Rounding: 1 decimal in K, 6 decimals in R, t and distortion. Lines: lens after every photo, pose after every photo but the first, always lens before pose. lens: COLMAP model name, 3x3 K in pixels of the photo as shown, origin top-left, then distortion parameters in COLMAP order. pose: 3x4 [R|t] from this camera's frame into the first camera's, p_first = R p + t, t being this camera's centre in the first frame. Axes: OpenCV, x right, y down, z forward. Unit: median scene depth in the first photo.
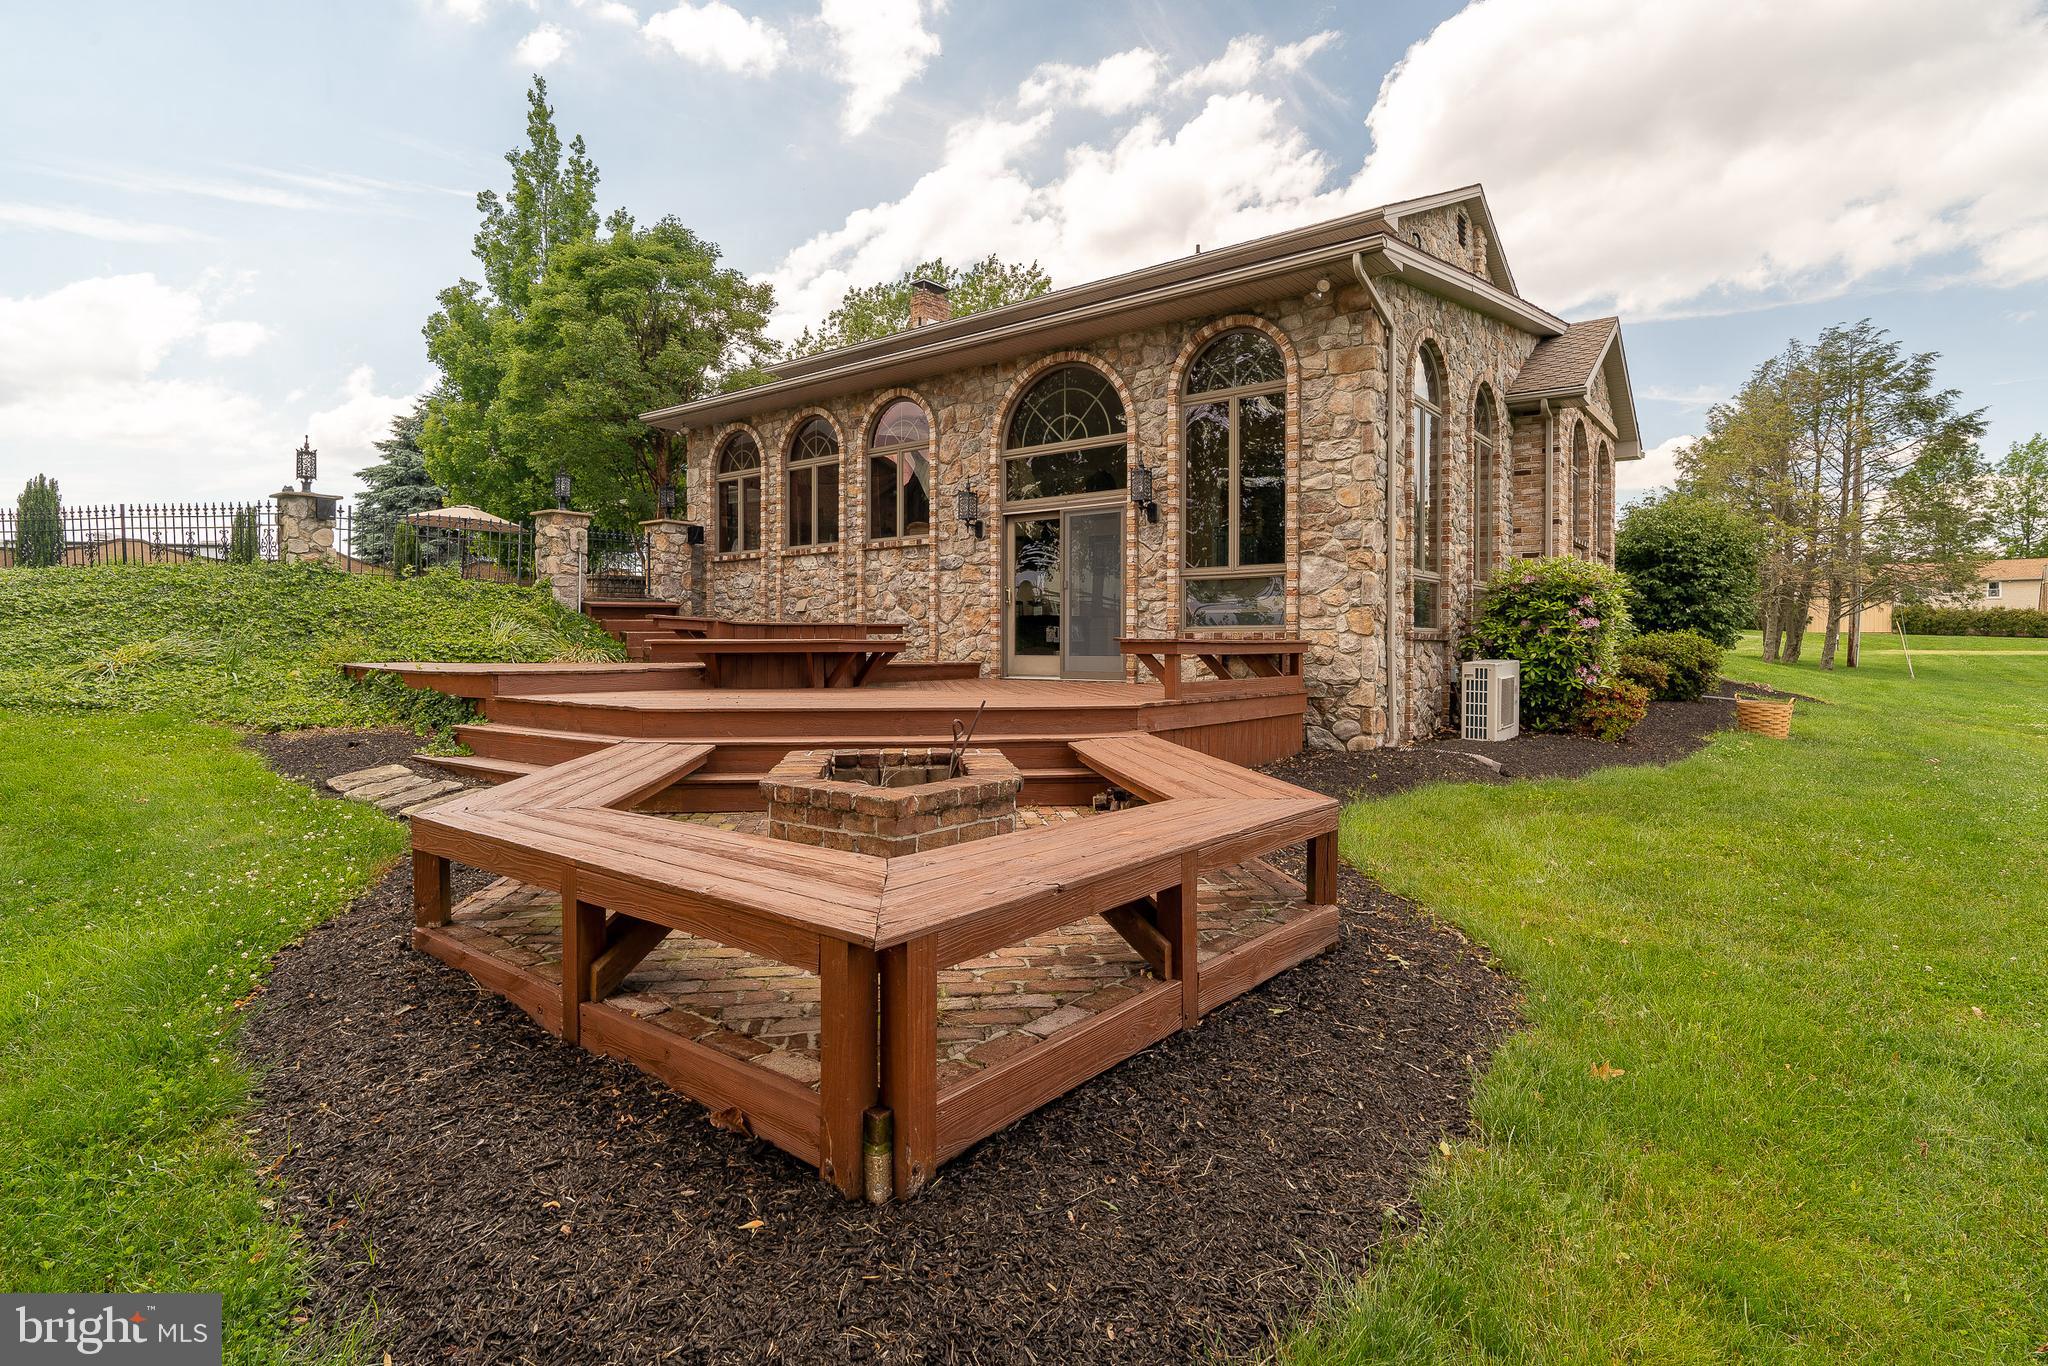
lens RADIAL K [[1029.3, 0, 1018.6], [0, 1029.3, 656.9], [0, 0, 1]] dist [-0.004126, 0.000788]
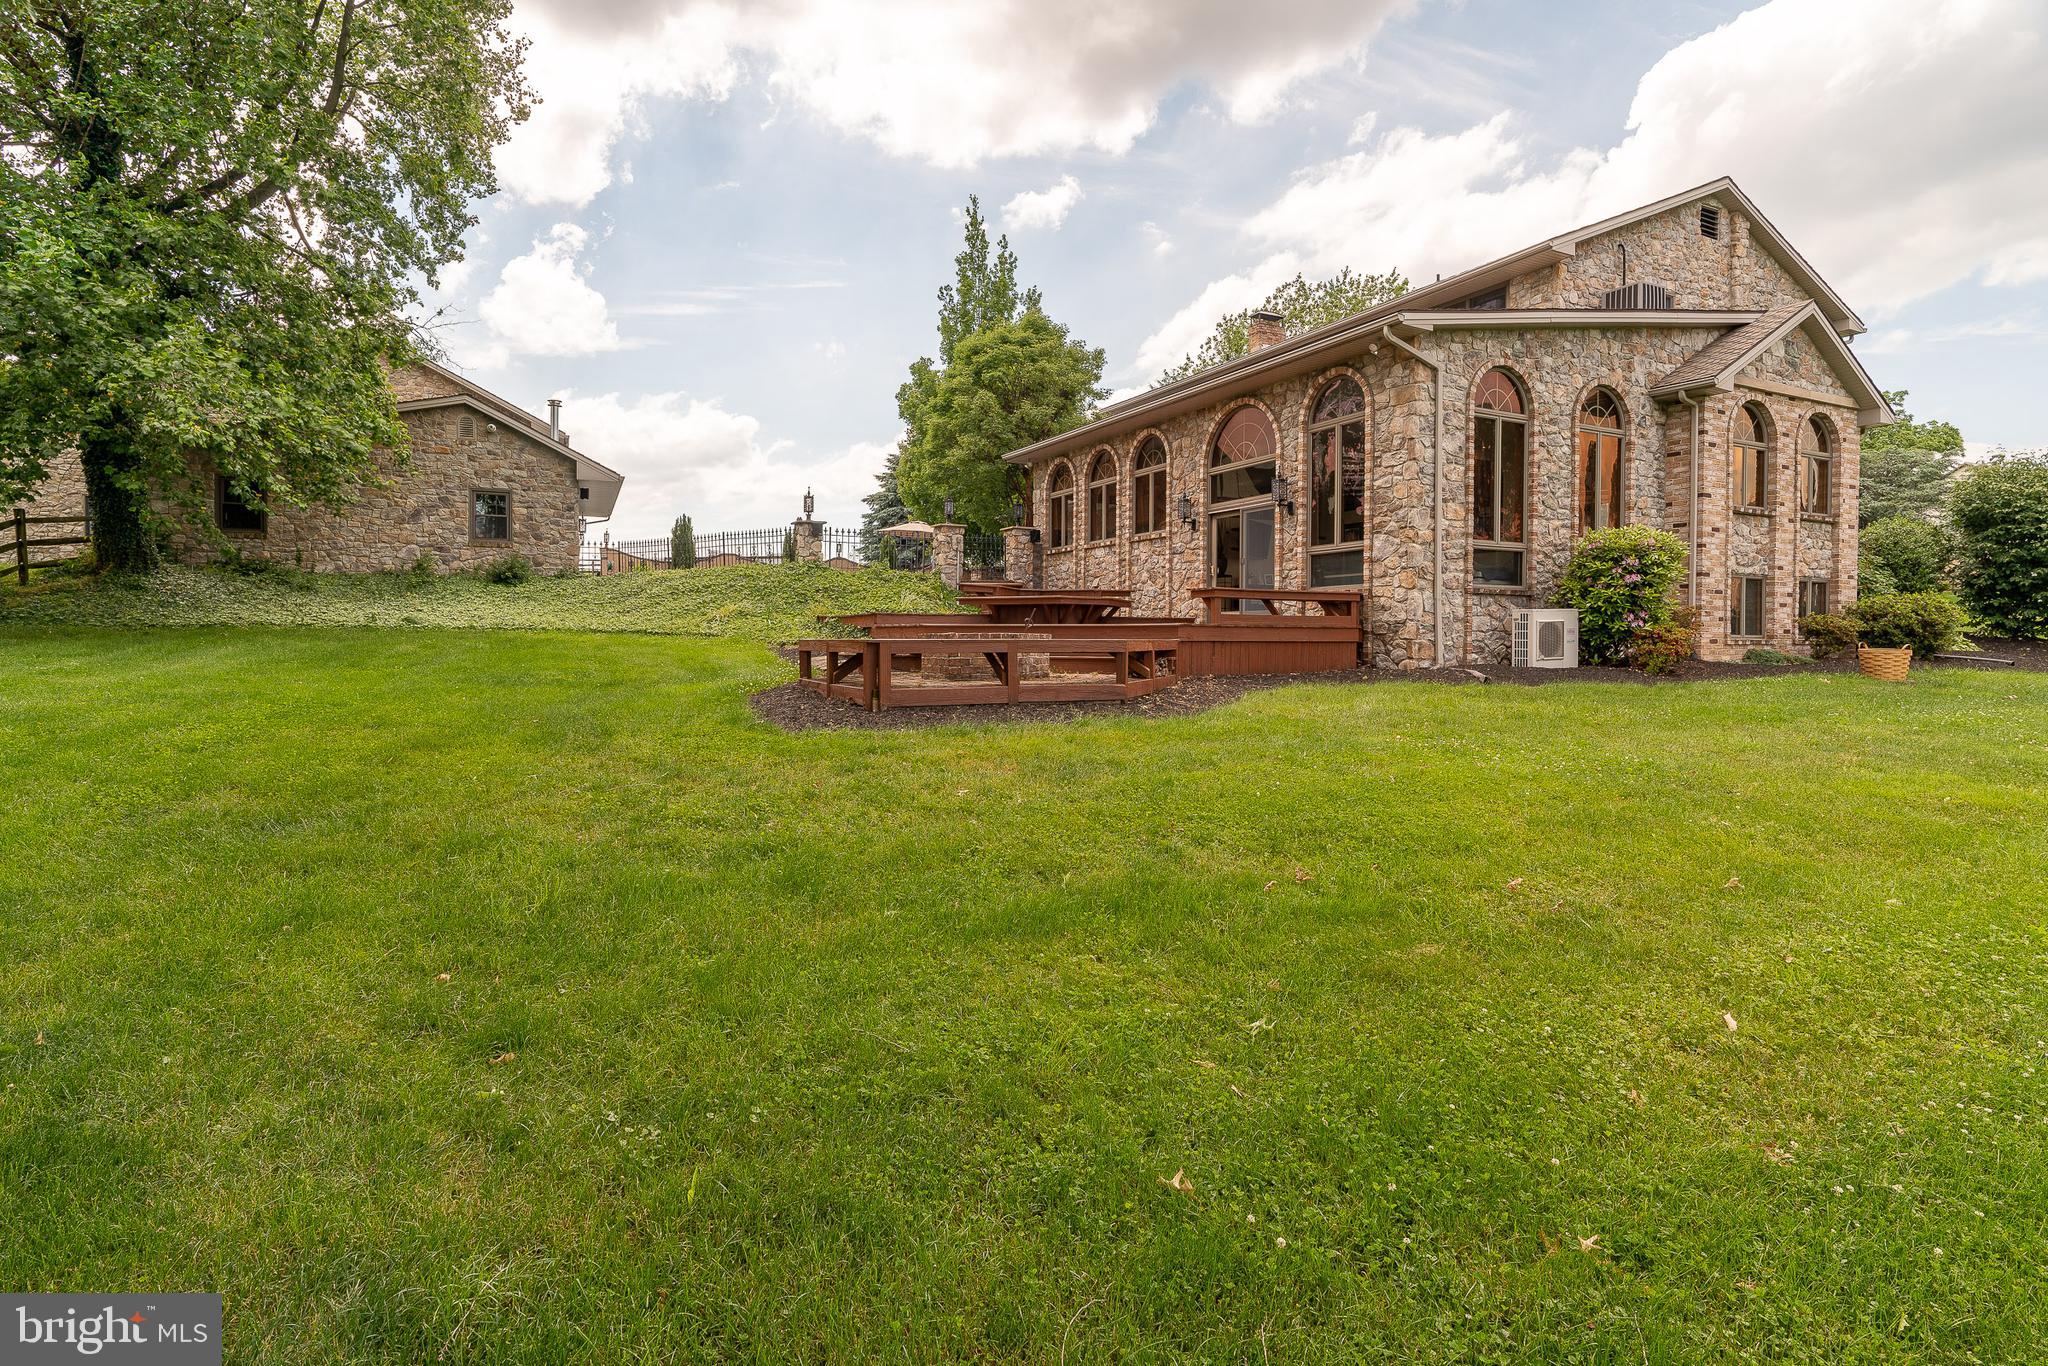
lens RADIAL K [[1016.5, 0, 1022.0], [0, 1016.5, 657.4], [0, 0, 1]] dist [0.000978, 0.000766]
pose [[0.907511, 0.010351, -0.419901, 0.329061], [-0.008205, 0.999942, 0.006916, 0.051065], [0.419948, -0.002831, 0.907544, -0.371374]]
